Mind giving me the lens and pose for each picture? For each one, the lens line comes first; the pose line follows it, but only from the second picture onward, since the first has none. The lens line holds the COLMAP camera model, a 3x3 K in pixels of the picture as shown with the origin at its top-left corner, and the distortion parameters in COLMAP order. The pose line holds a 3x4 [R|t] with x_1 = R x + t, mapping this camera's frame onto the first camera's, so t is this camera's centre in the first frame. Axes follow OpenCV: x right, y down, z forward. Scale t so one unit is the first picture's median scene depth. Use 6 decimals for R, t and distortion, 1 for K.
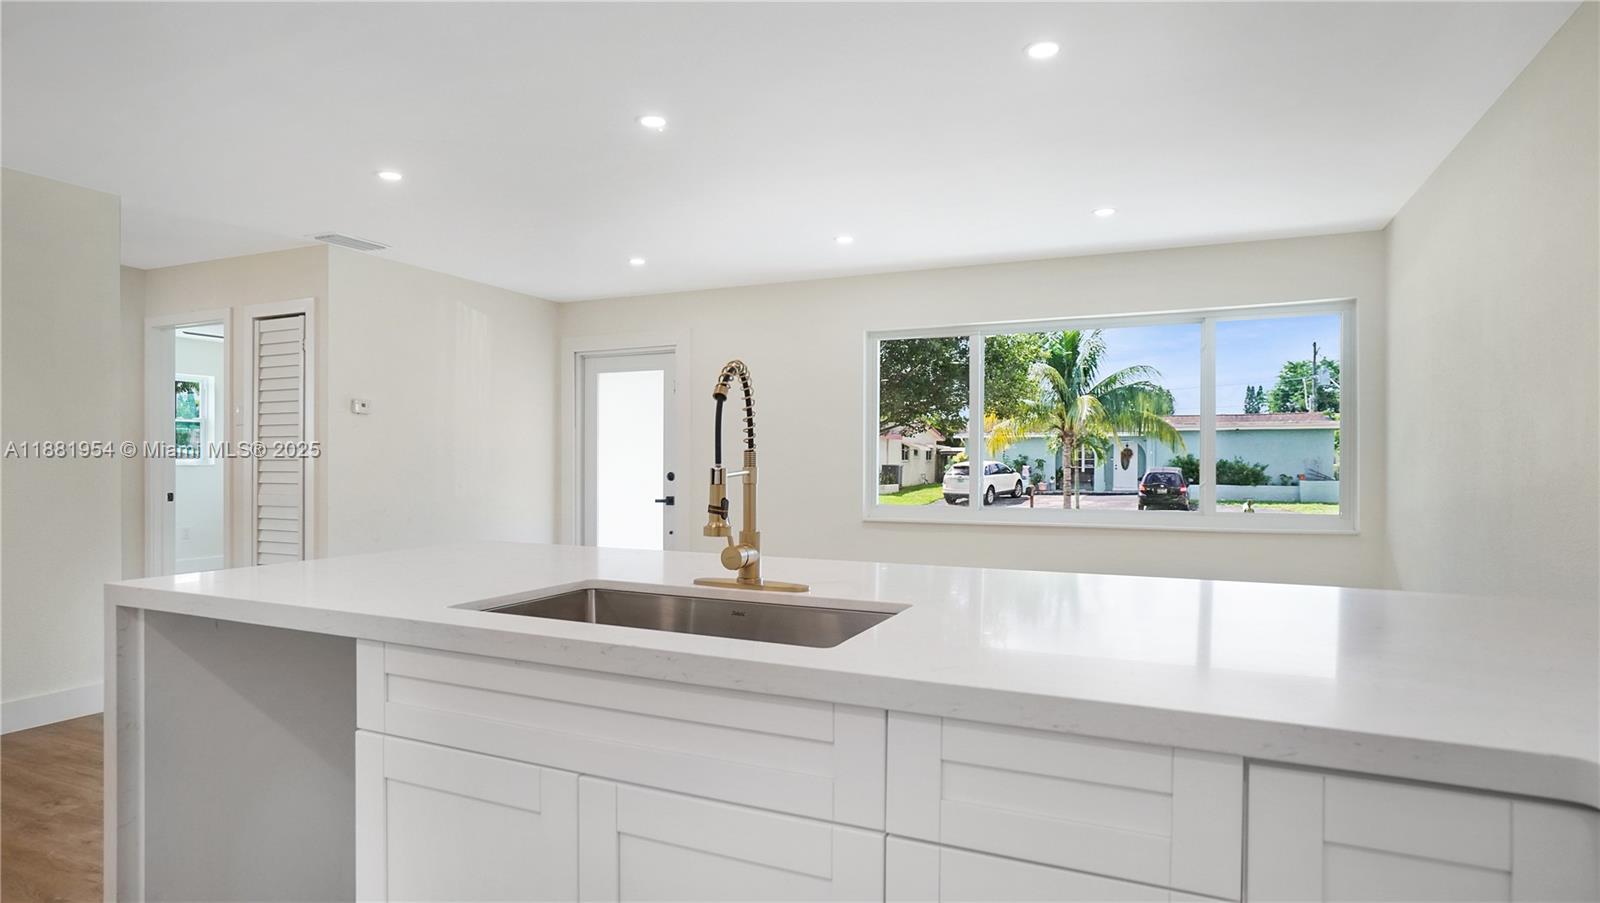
lens RADIAL K [[874.2, 0, 800.0], [0, 874.2, 451.5], [0, 0, 1]] dist [-0.039584, 0.017161]
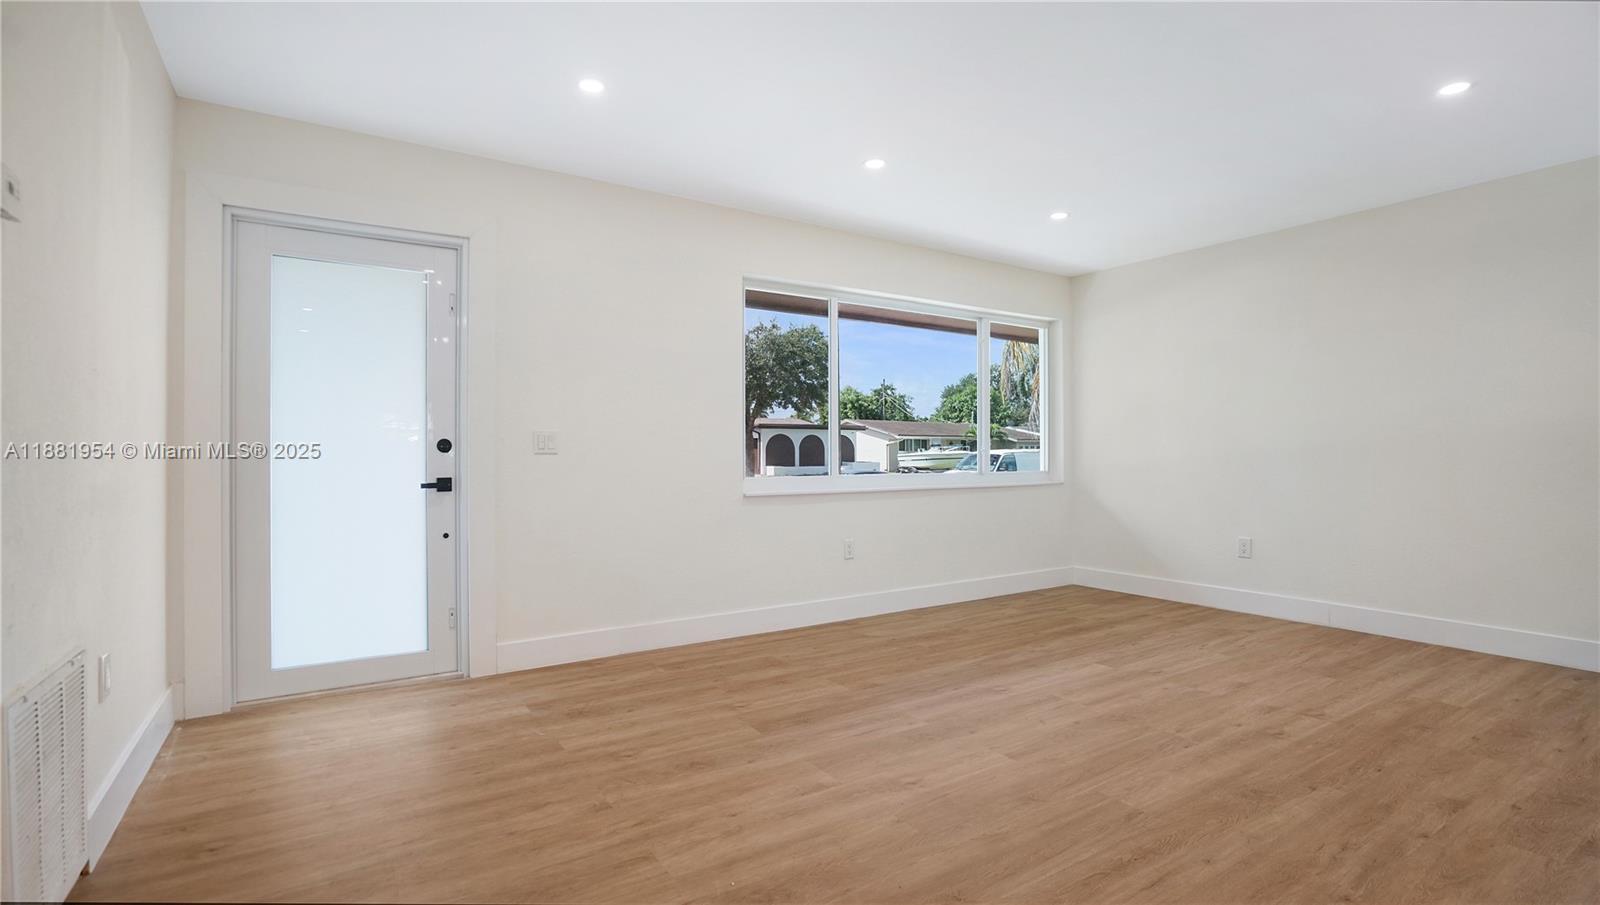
lens RADIAL K [[746.5, 0, 802.0], [0, 746.5, 448.3], [0, 0, 1]] dist [-0.062277, 0.024126]
pose [[0.530413, 0.003112, 0.847733, -0.802736], [-0.006051, 0.999982, 0.000116, 0.050497], [-0.847718, -0.005192, 0.530422, 0.882462]]
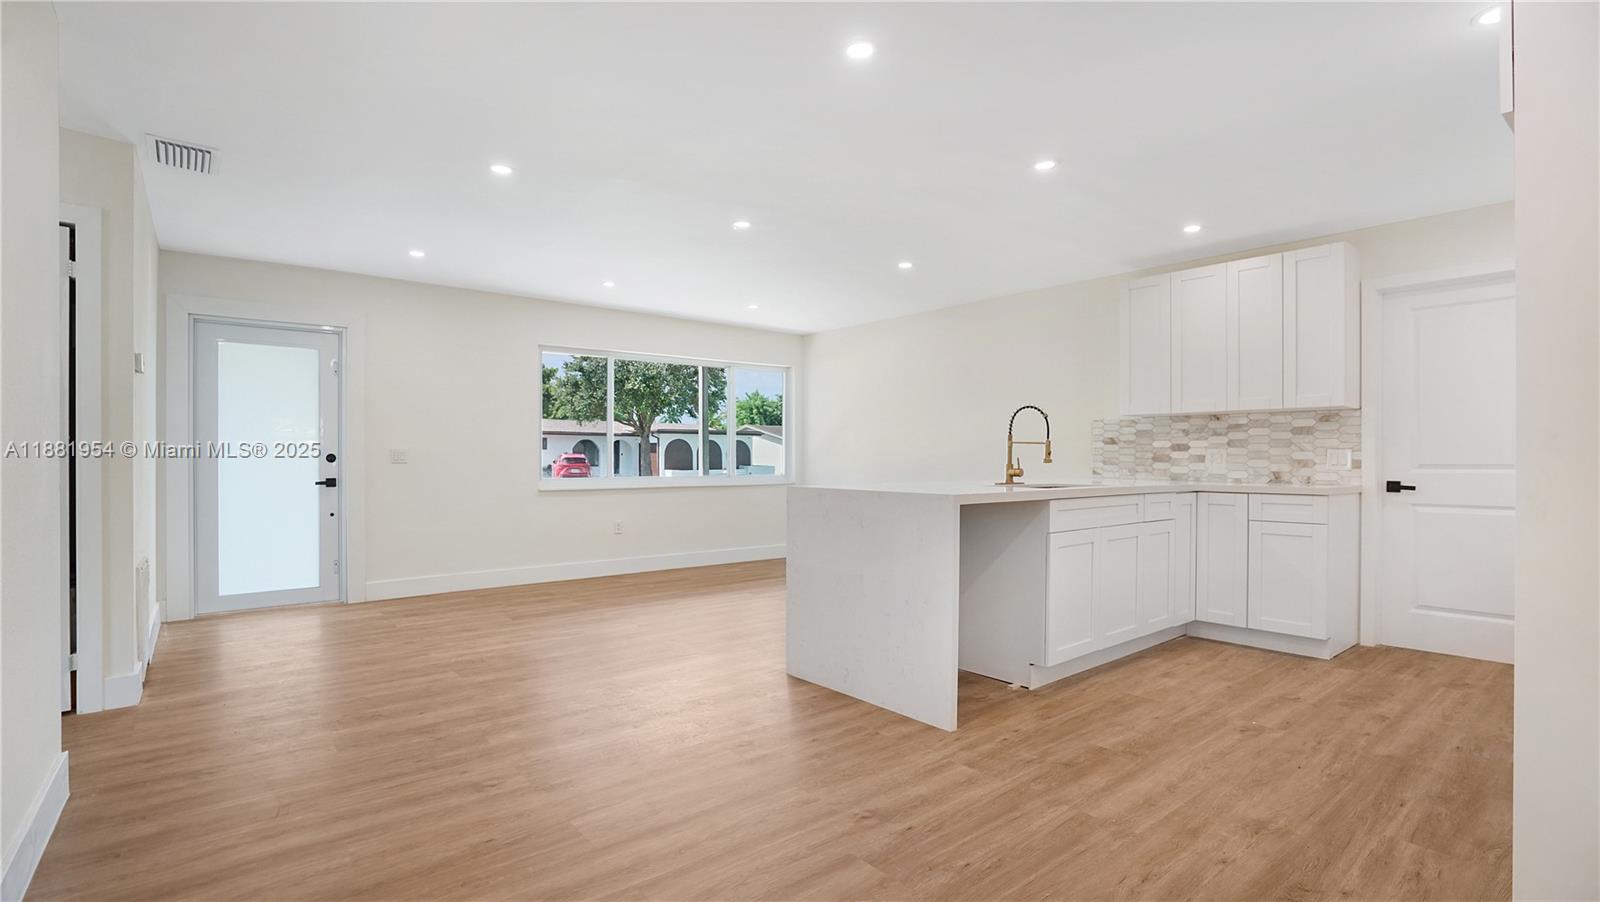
lens RADIAL K [[745.2, 0, 793.9], [0, 745.2, 458.7], [0, 0, 1]] dist [-0.058266, 0.024113]
pose [[0.442135, -0.003126, 0.896943, -1.159015], [-0.010056, 0.999914, 0.008441, 0.029466], [-0.896892, -0.012752, 0.442065, 0.276657]]
